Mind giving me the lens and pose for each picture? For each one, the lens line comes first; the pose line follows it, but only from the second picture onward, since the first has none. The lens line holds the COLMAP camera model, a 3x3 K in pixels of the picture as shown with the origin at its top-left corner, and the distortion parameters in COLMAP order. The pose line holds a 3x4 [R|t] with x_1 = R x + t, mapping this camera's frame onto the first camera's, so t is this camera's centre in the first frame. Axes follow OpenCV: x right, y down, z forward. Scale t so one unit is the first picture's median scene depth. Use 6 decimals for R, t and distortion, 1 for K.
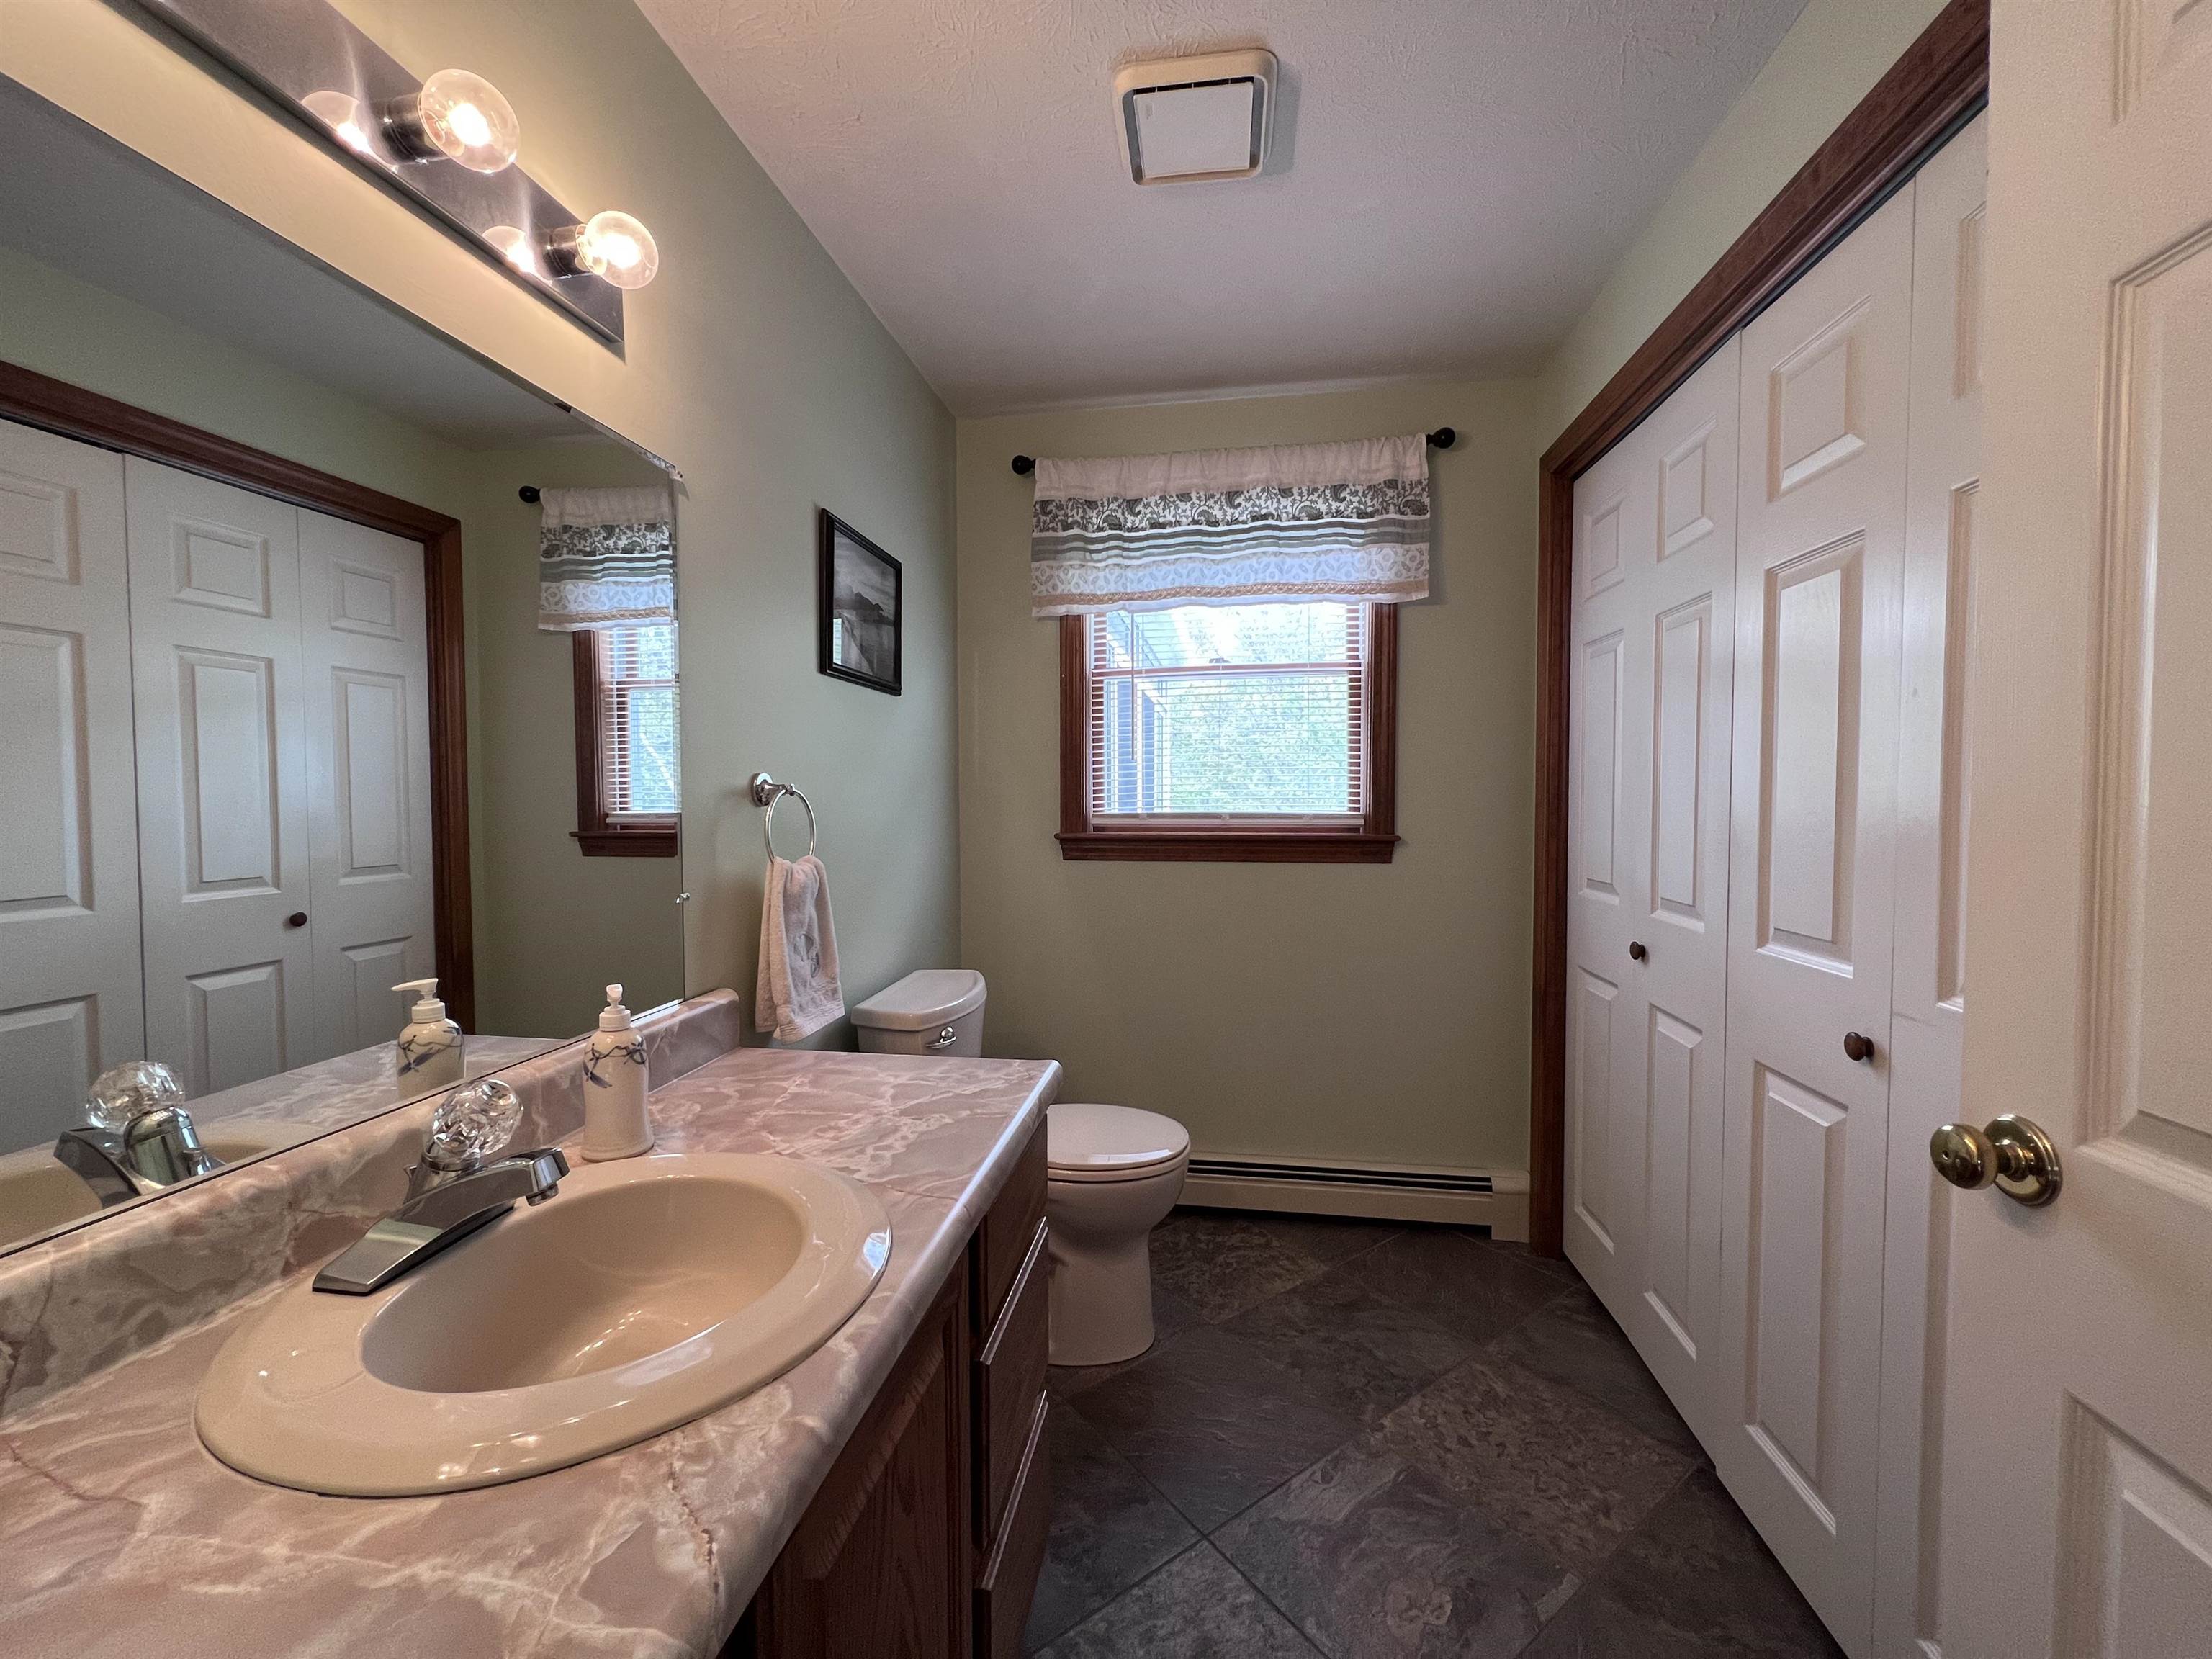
lens RADIAL K [[890.6, 0, 1109.5], [0, 890.6, 827.2], [0, 0, 1]] dist [-0.002433, 0.001170]
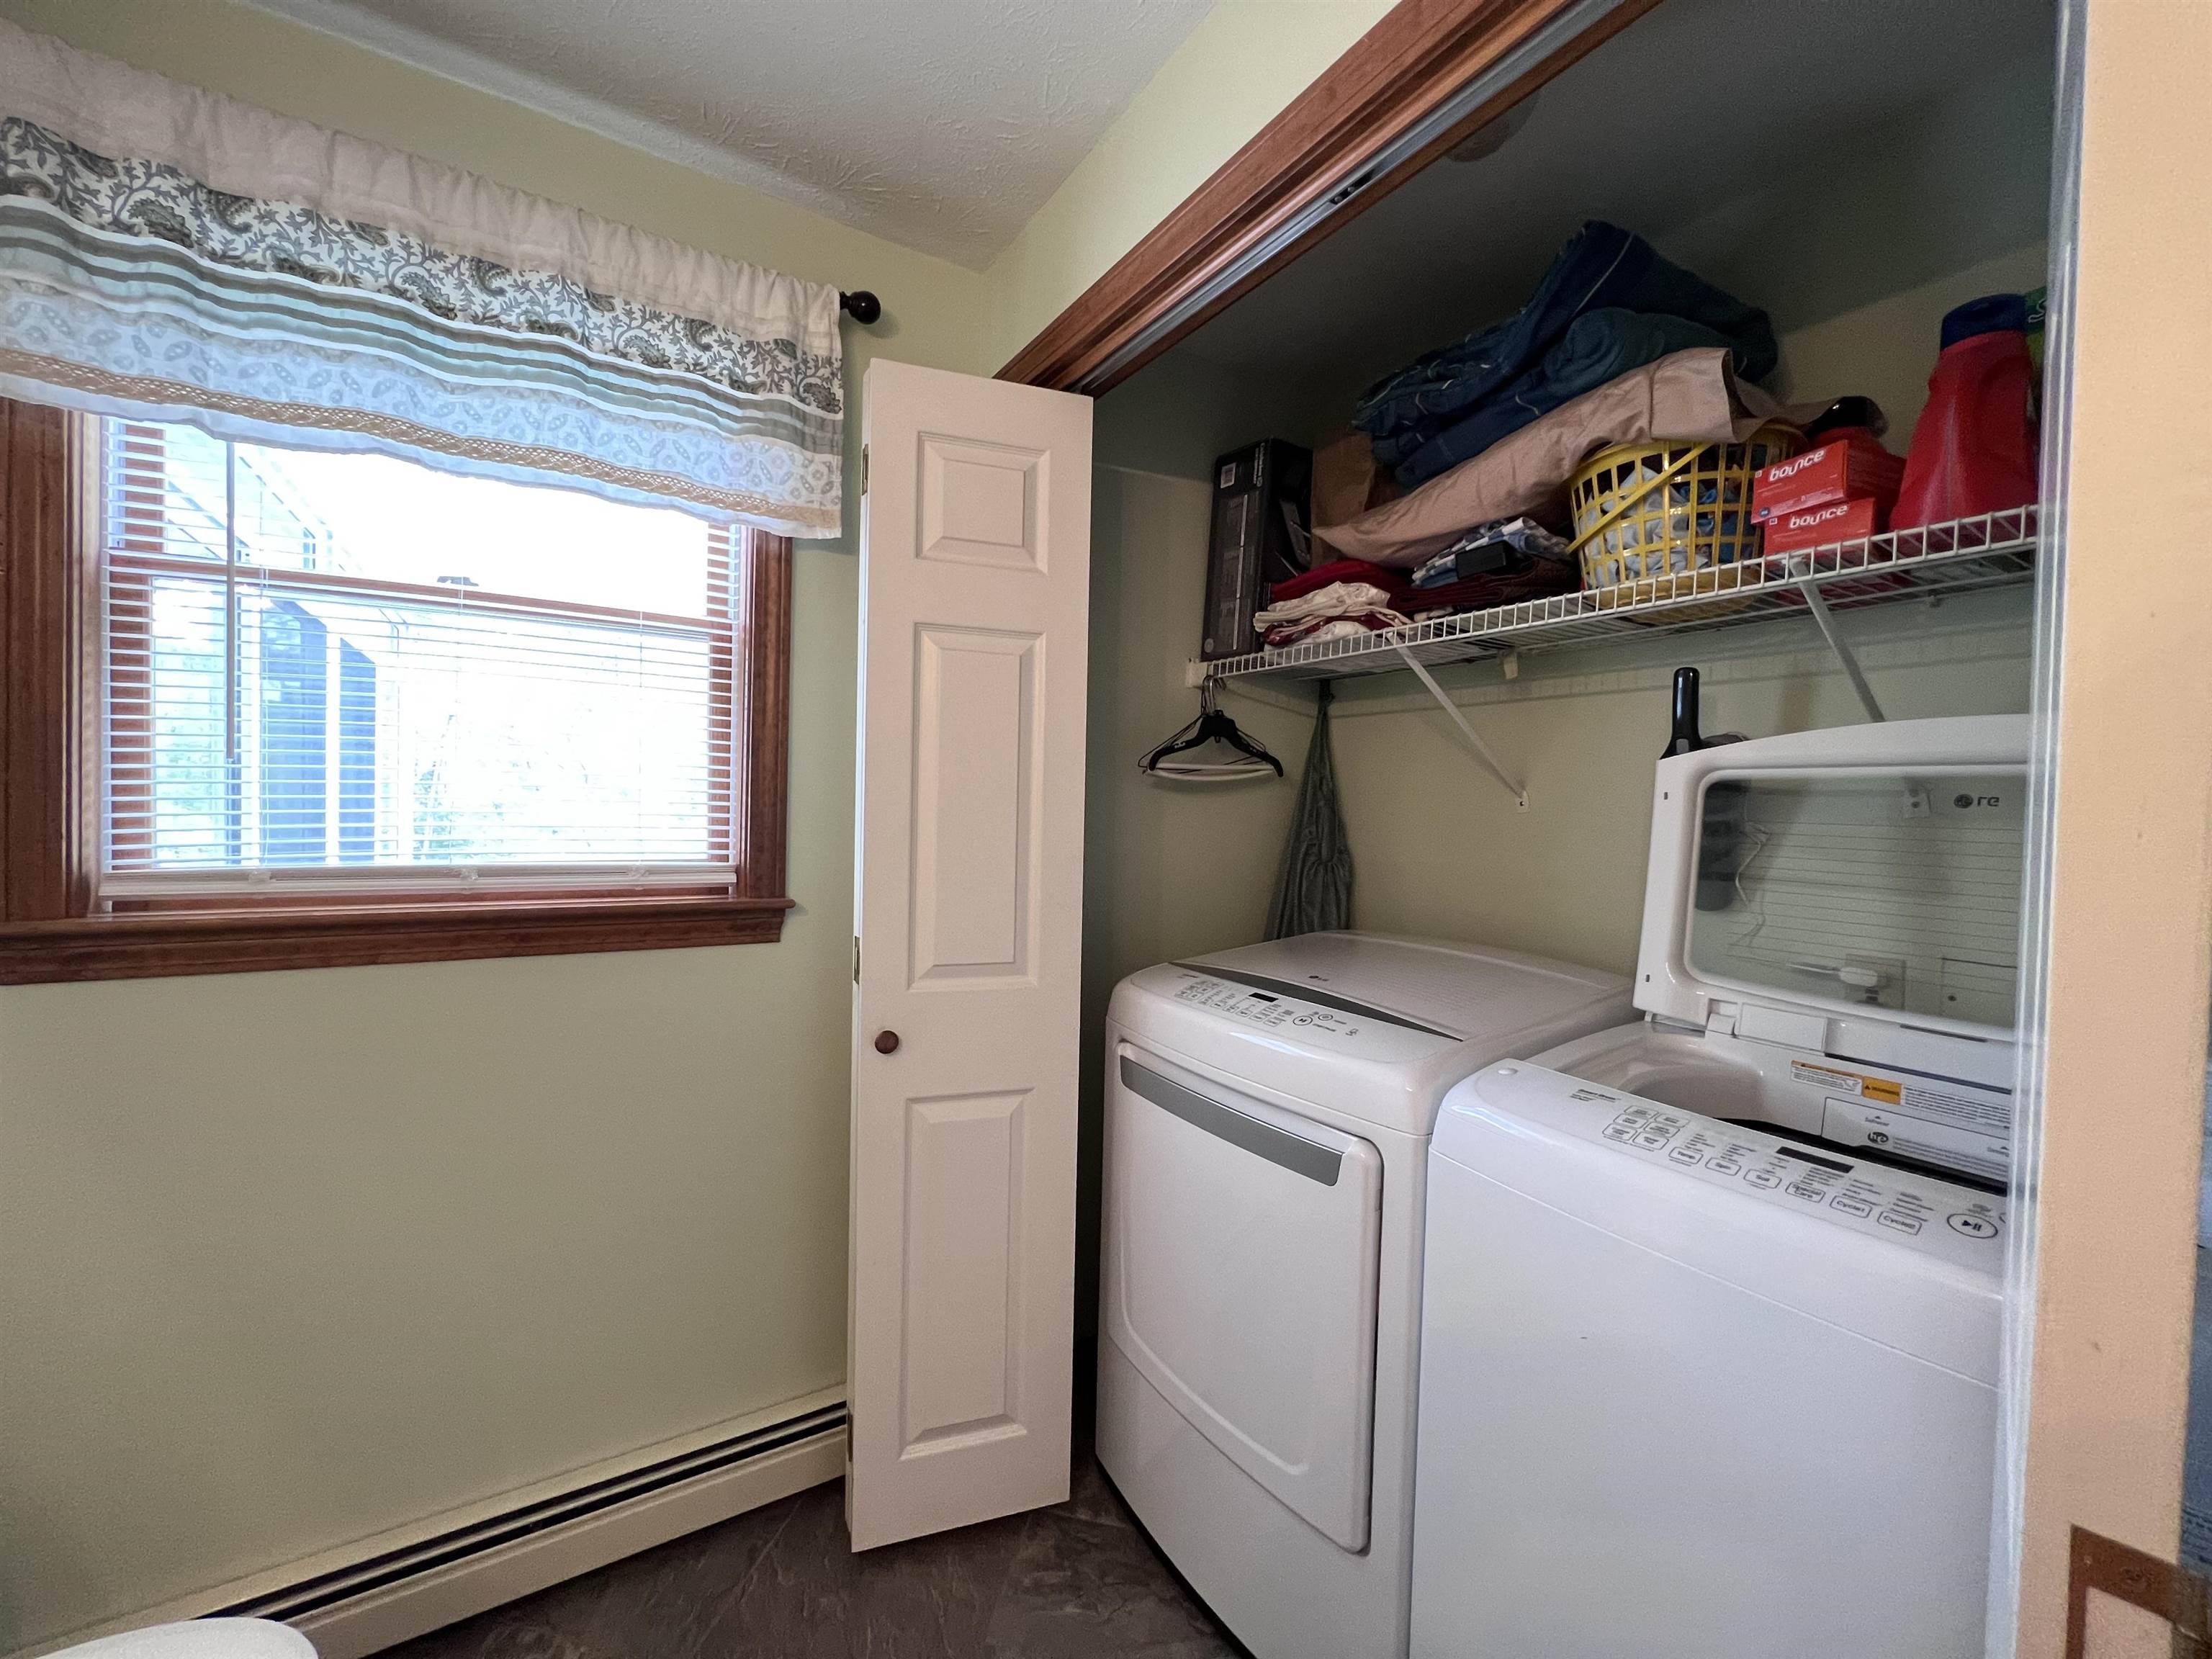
lens RADIAL K [[890.6, 0, 1093.8], [0, 890.6, 827.3], [0, 0, 1]] dist [-0.002433, 0.001170]
pose [[0.764896, 0.006766, 0.644118, 0.075972], [-0.005351, 0.999977, -0.004149, -0.041164], [-0.644132, -0.000274, 0.764914, 0.363935]]
